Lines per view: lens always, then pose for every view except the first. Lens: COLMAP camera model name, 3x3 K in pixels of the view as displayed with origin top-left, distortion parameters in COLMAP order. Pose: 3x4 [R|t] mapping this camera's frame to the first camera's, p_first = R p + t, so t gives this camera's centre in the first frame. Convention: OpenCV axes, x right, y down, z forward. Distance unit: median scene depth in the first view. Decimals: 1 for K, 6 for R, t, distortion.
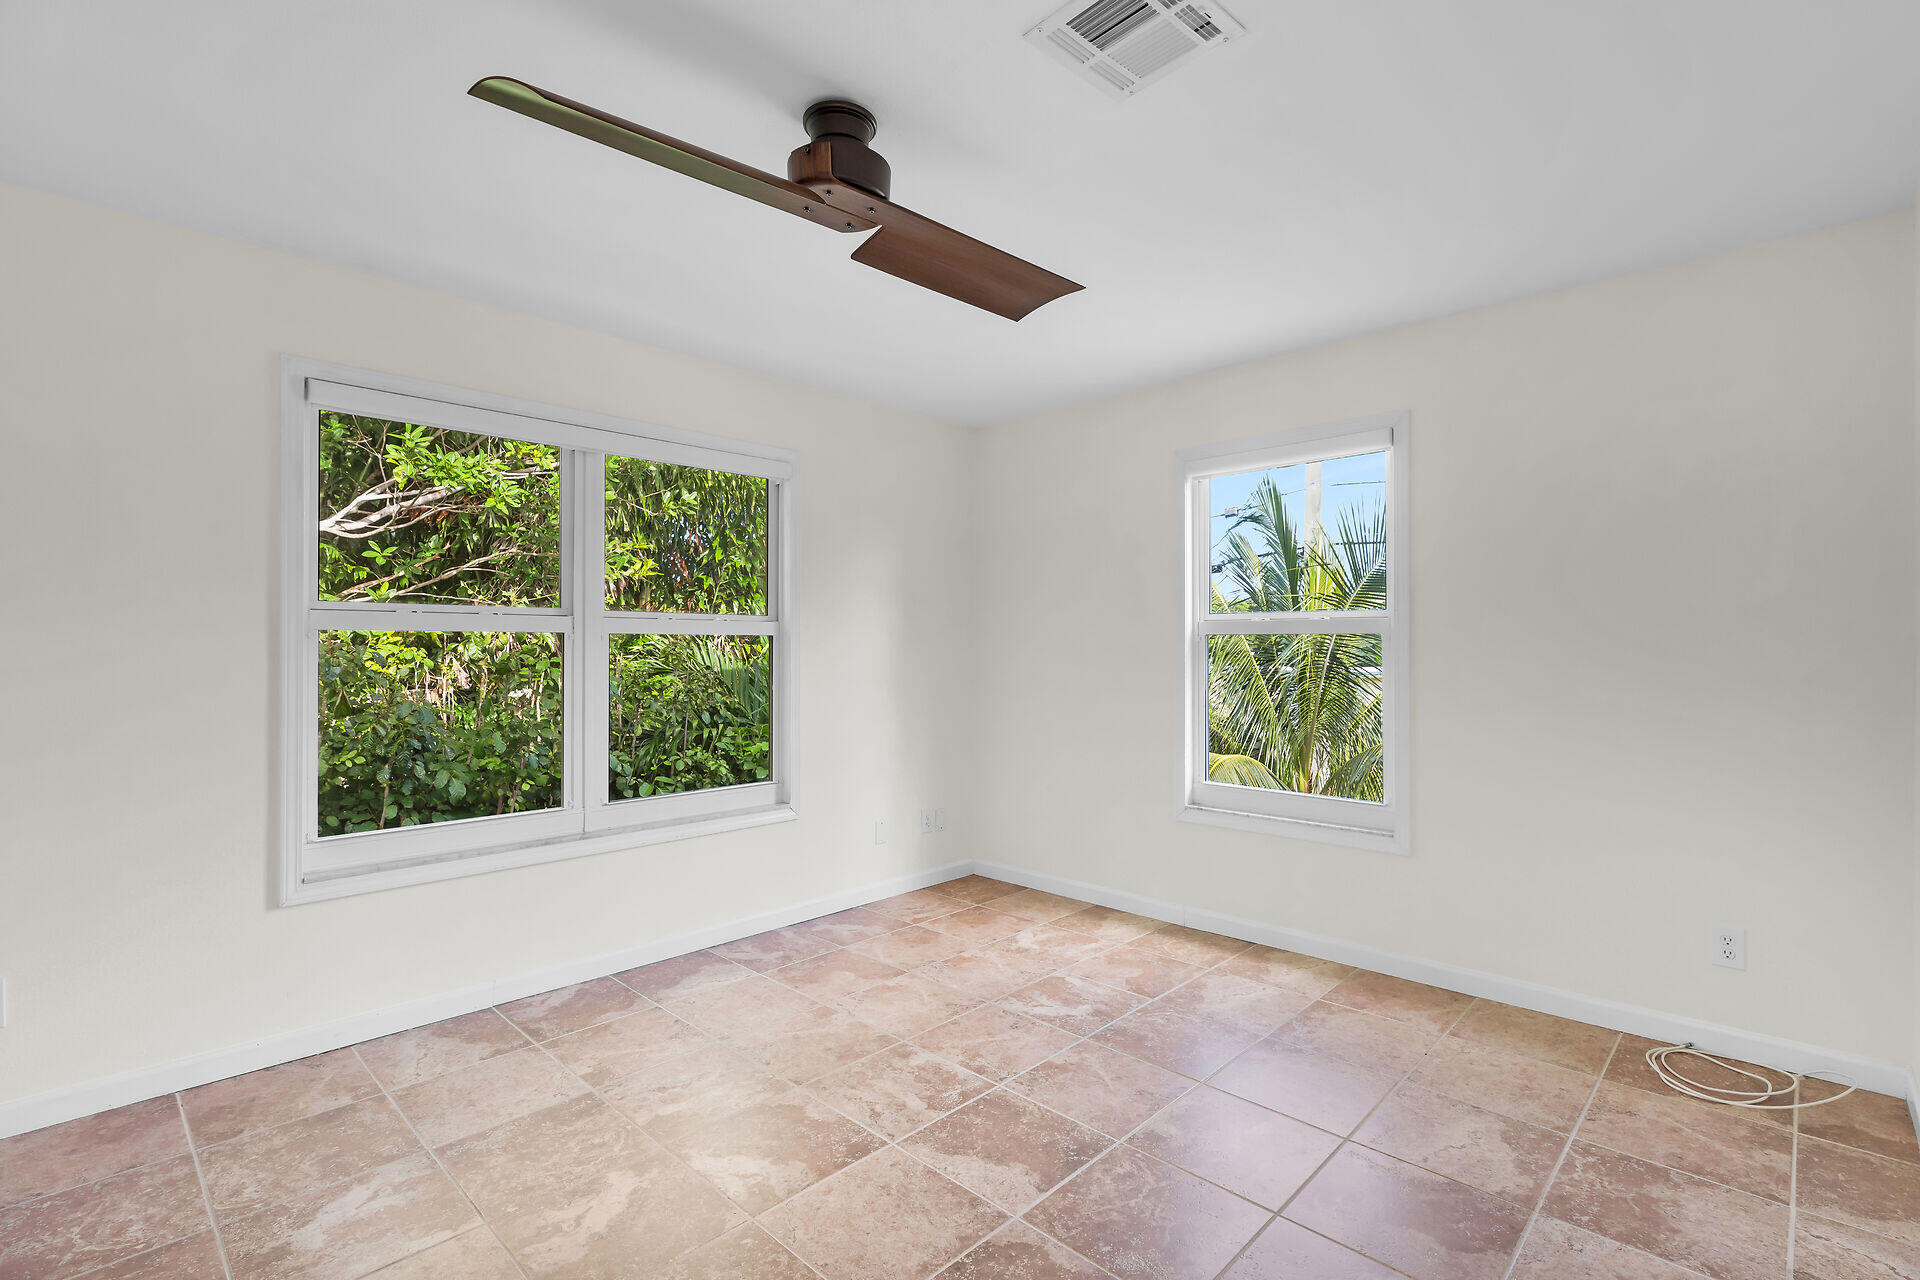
lens RADIAL K [[896.2, 0, 963.5], [0, 896.2, 641.2], [0, 0, 1]] dist [0.004820, 0.000539]
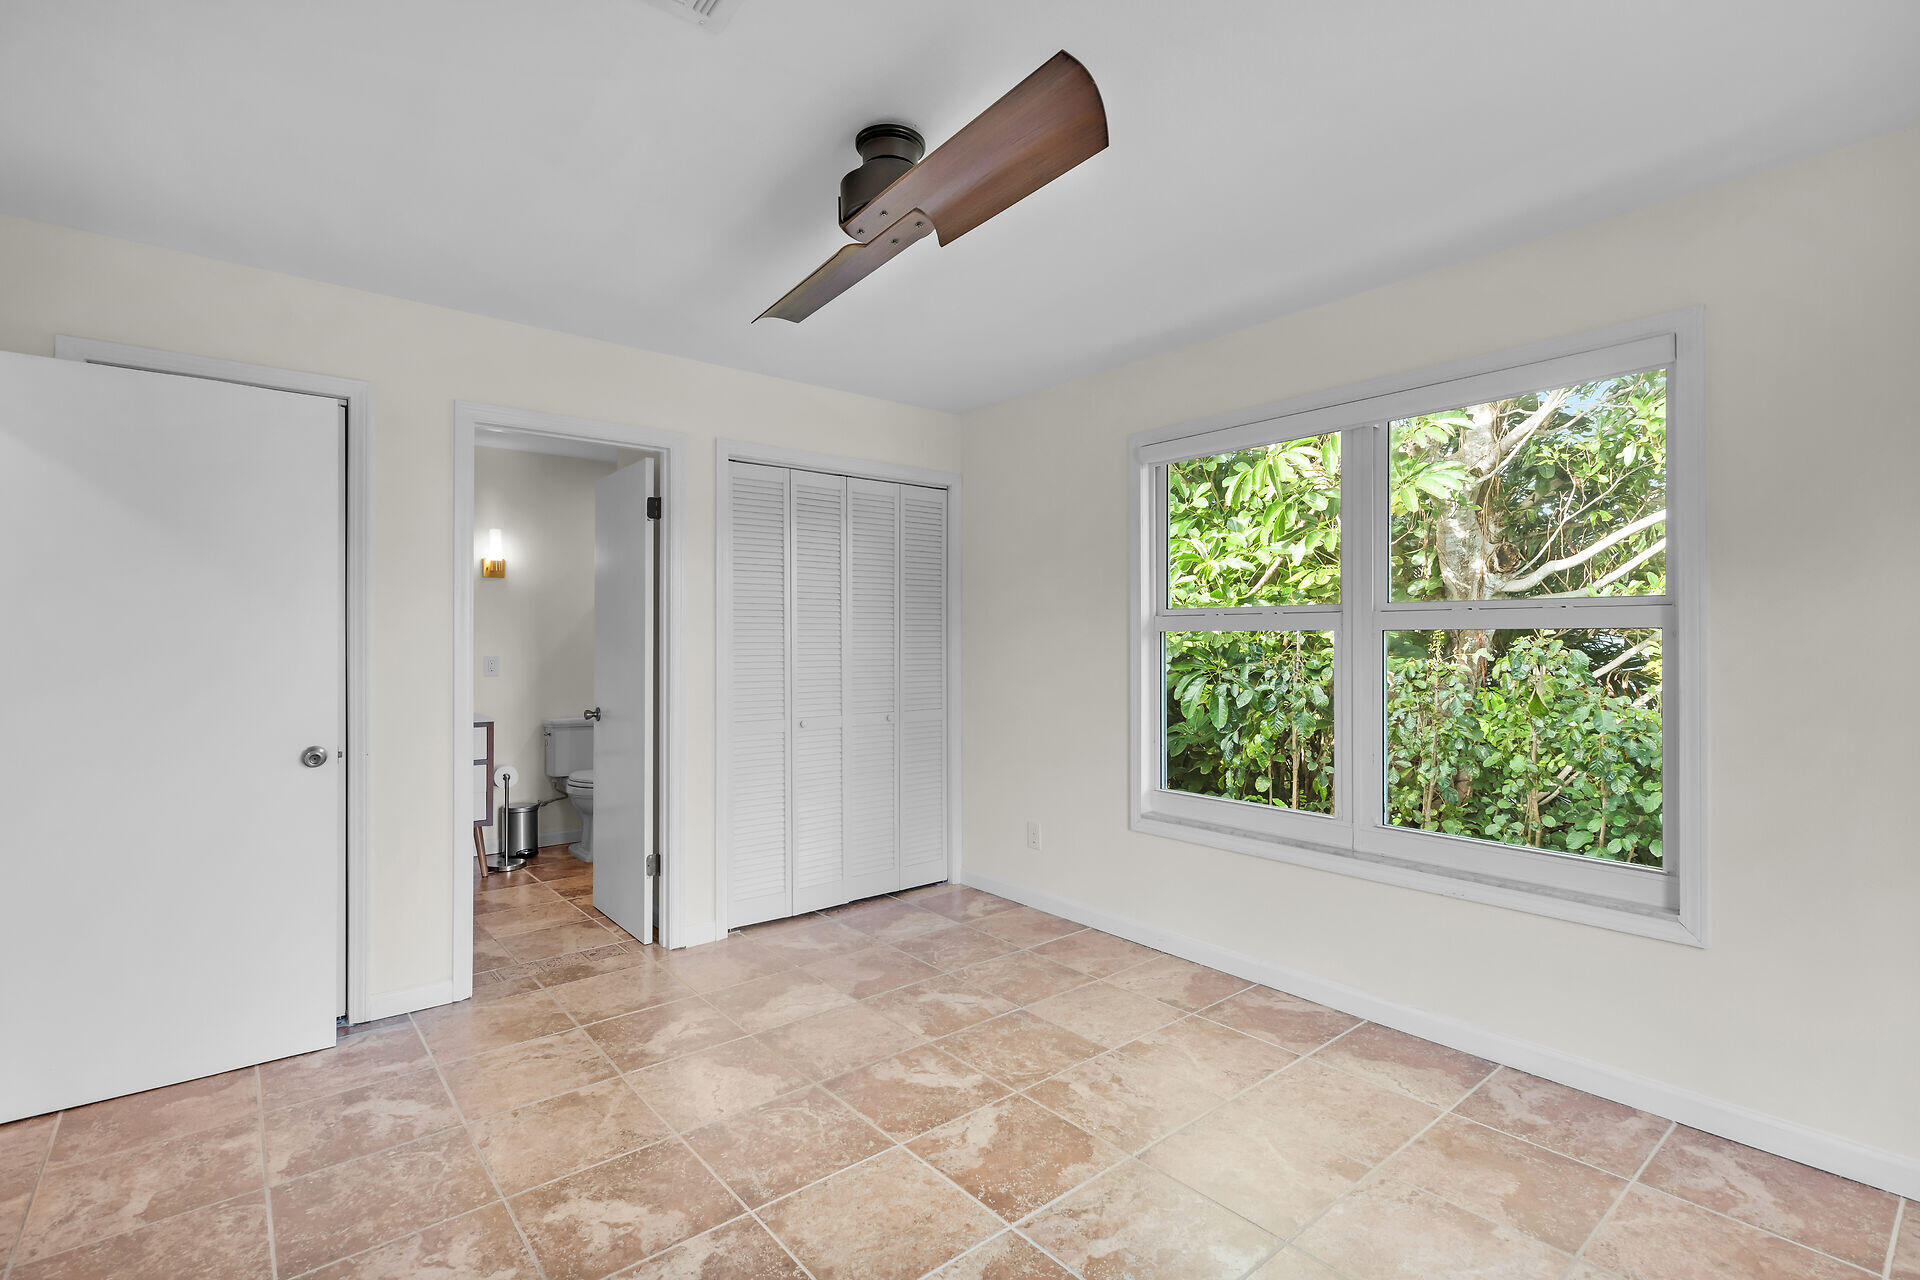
lens RADIAL K [[896.2, 0, 953.8], [0, 896.2, 638.3], [0, 0, 1]] dist [0.004820, 0.000539]
pose [[-0.116274, -0.002861, -0.993213, 0.660003], [0.002395, 0.999992, -0.003160, 0.001905], [0.993214, -0.002746, -0.116266, 0.887698]]
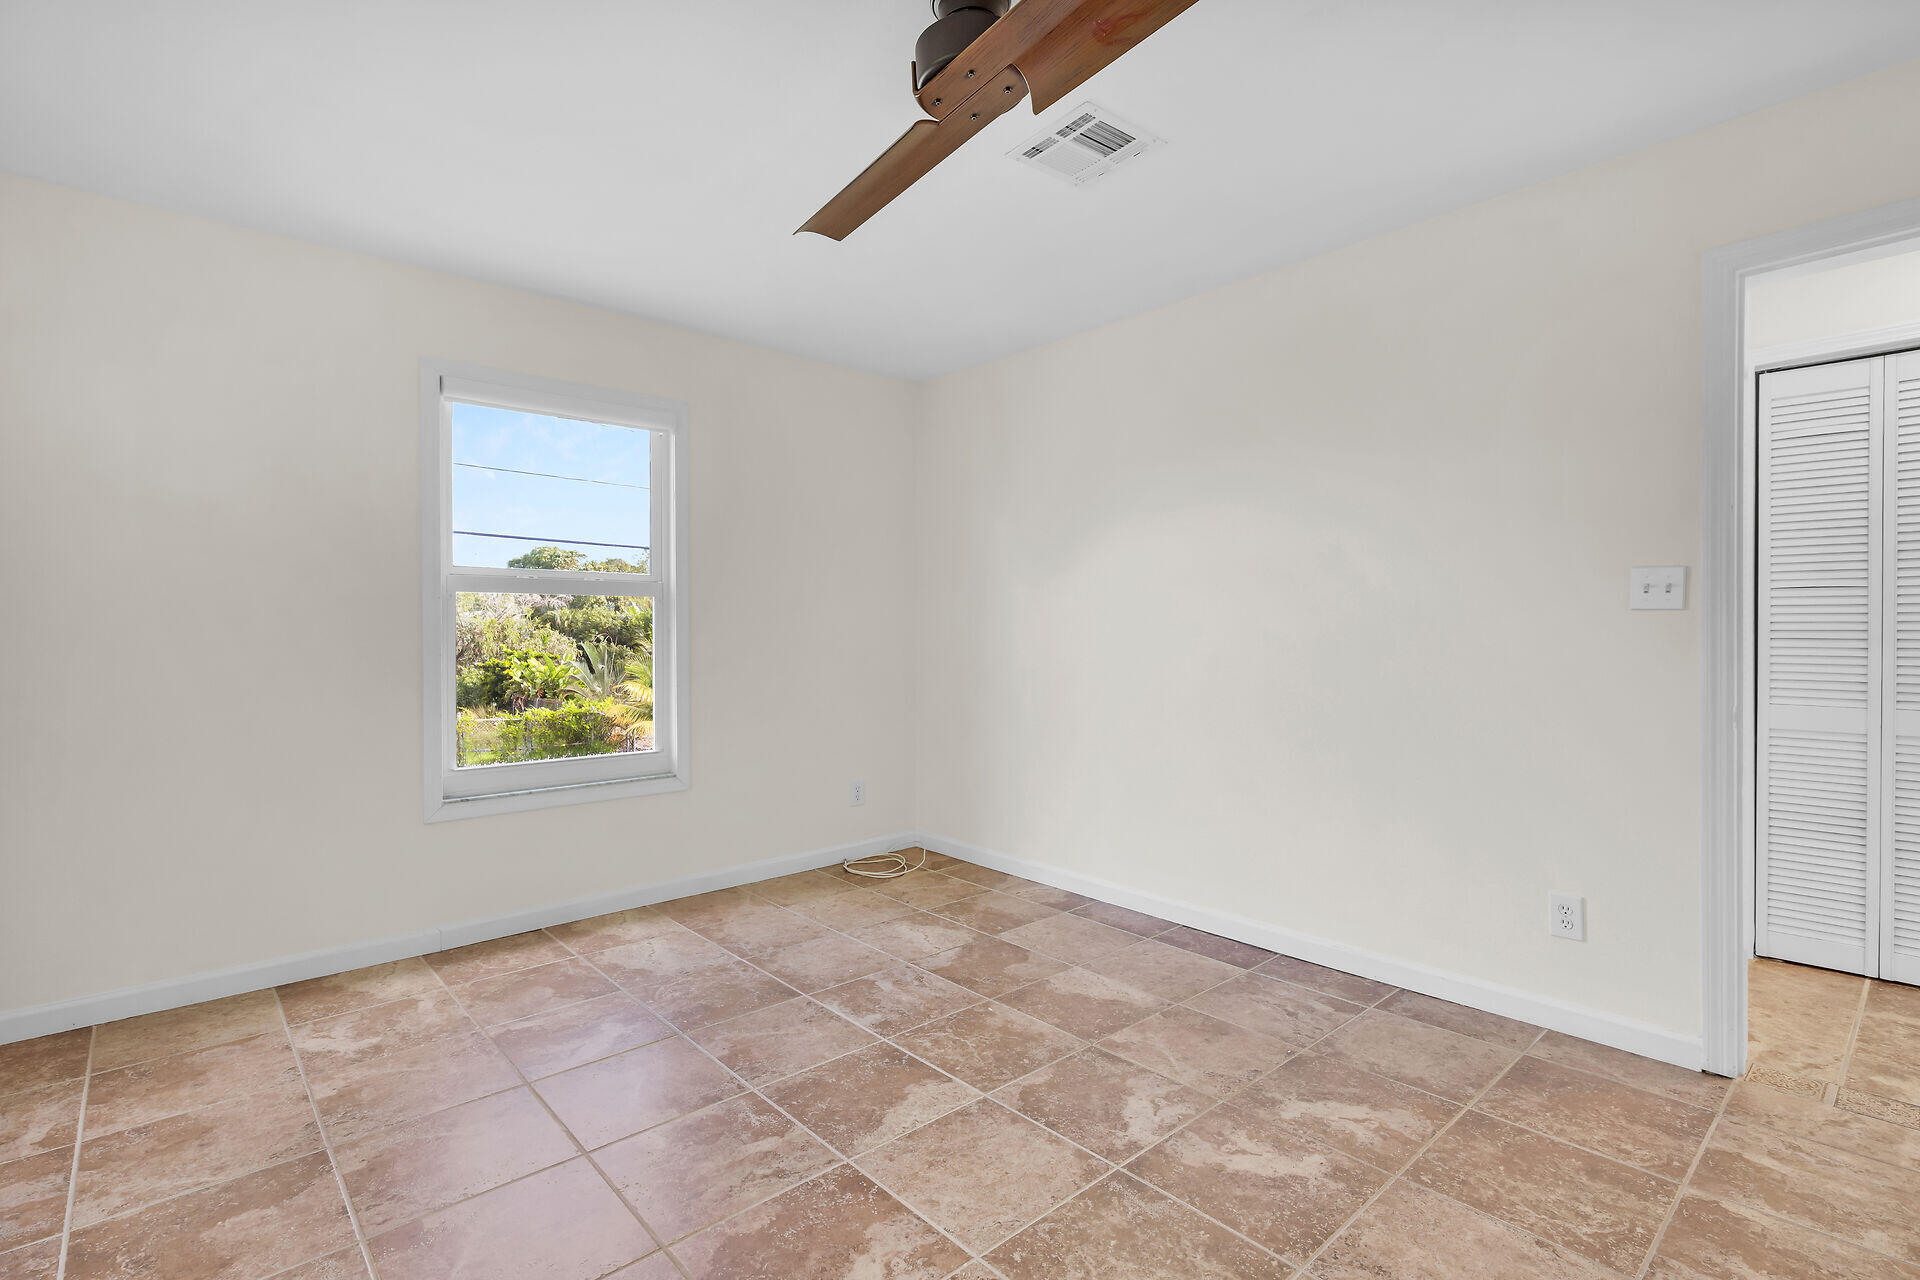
lens RADIAL K [[896.2, 0, 973.0], [0, 896.2, 626.6], [0, 0, 1]] dist [0.004820, 0.000539]
pose [[0.057035, 0.008327, 0.998337, -0.785165], [0.002072, 0.999962, -0.008459, 0.051789], [-0.998370, 0.002551, 0.057015, 0.705287]]
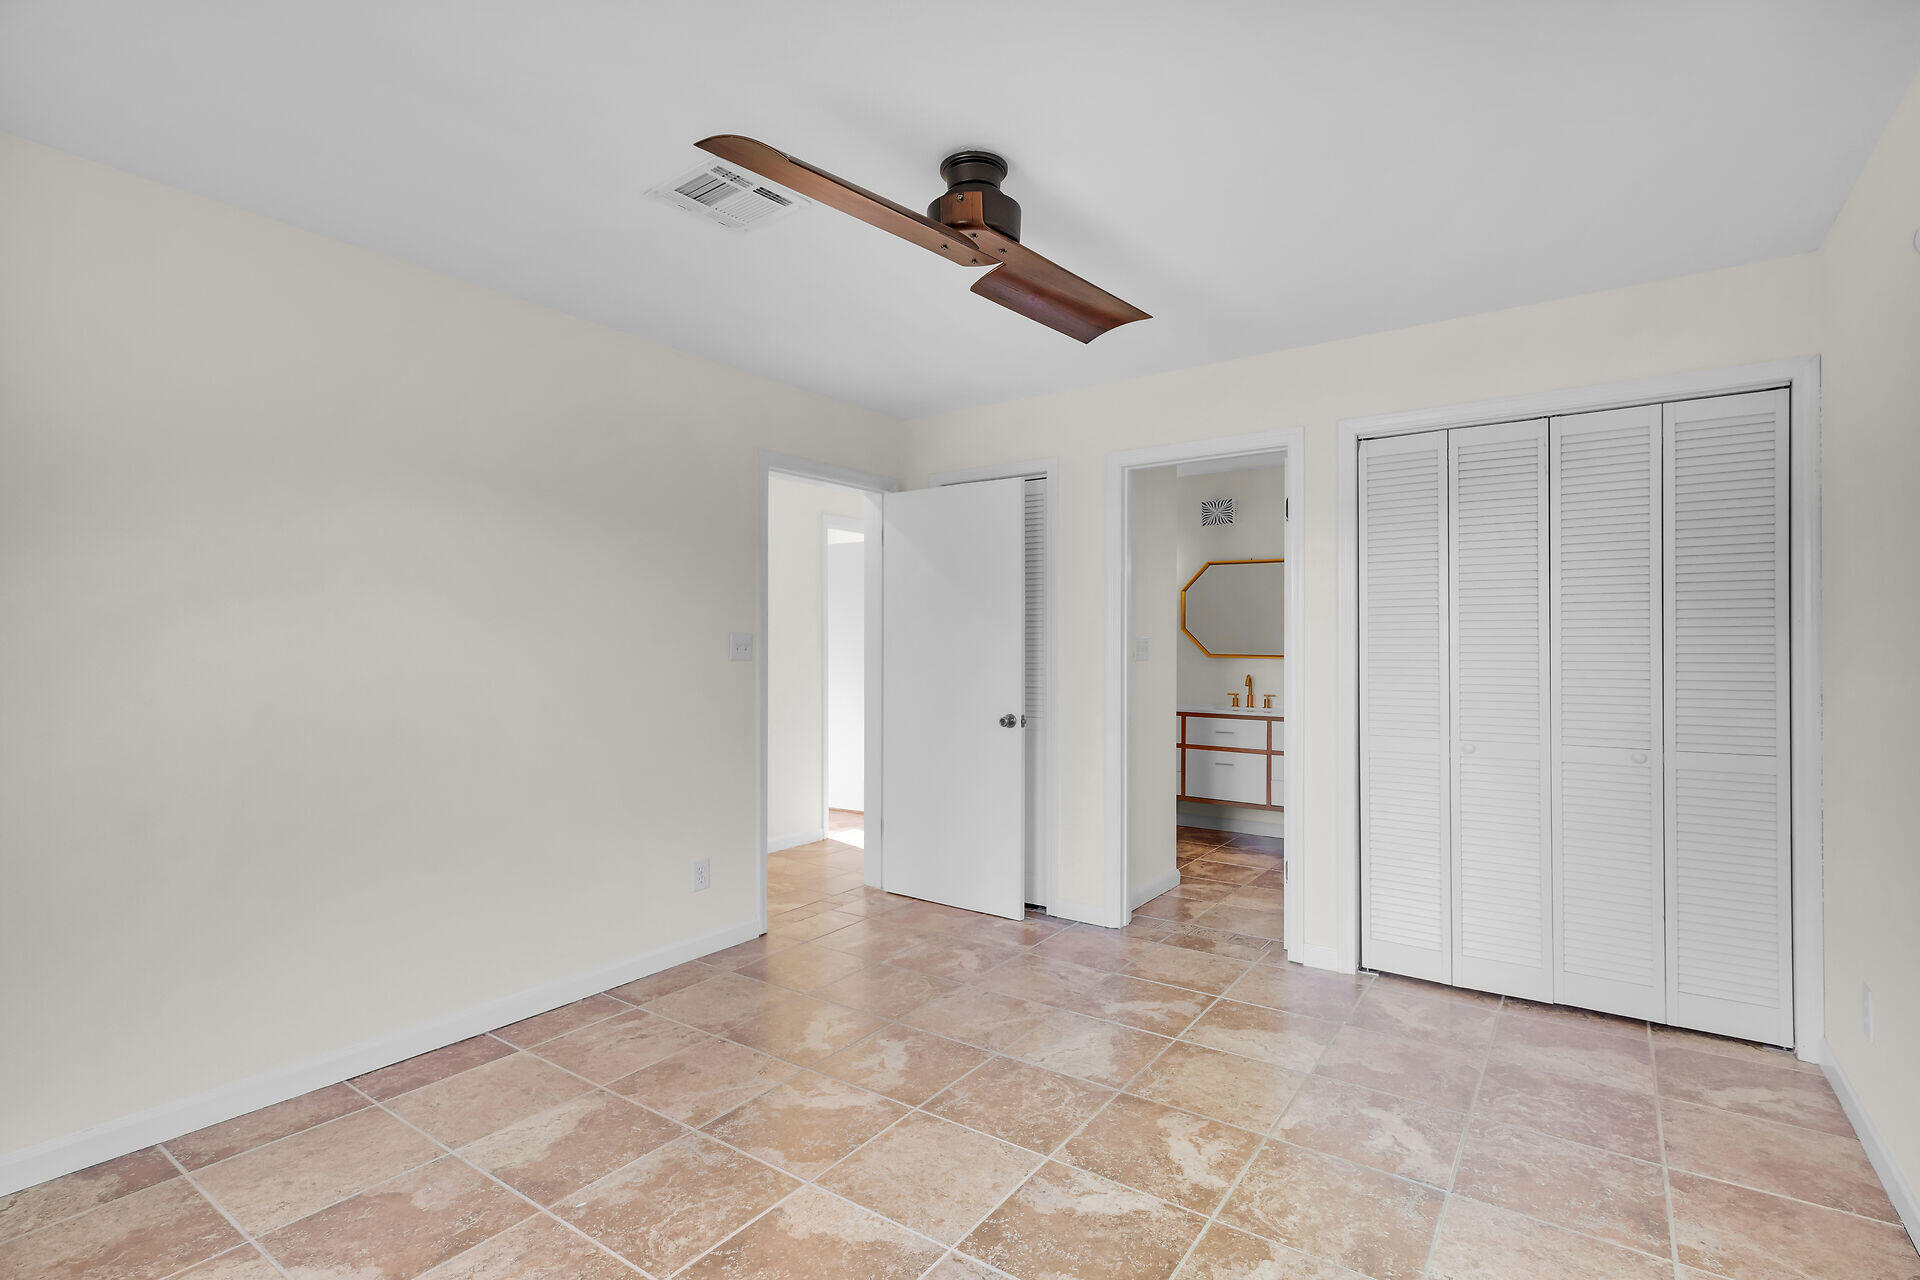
lens RADIAL K [[896.2, 0, 955.4], [0, 896.2, 644.7], [0, 0, 1]] dist [0.004820, 0.000539]
pose [[-0.988778, -0.000289, -0.149391, 0.033914], [-0.000008, 0.999998, -0.001876, 0.007192], [0.149391, -0.001853, -0.988776, 1.538128]]
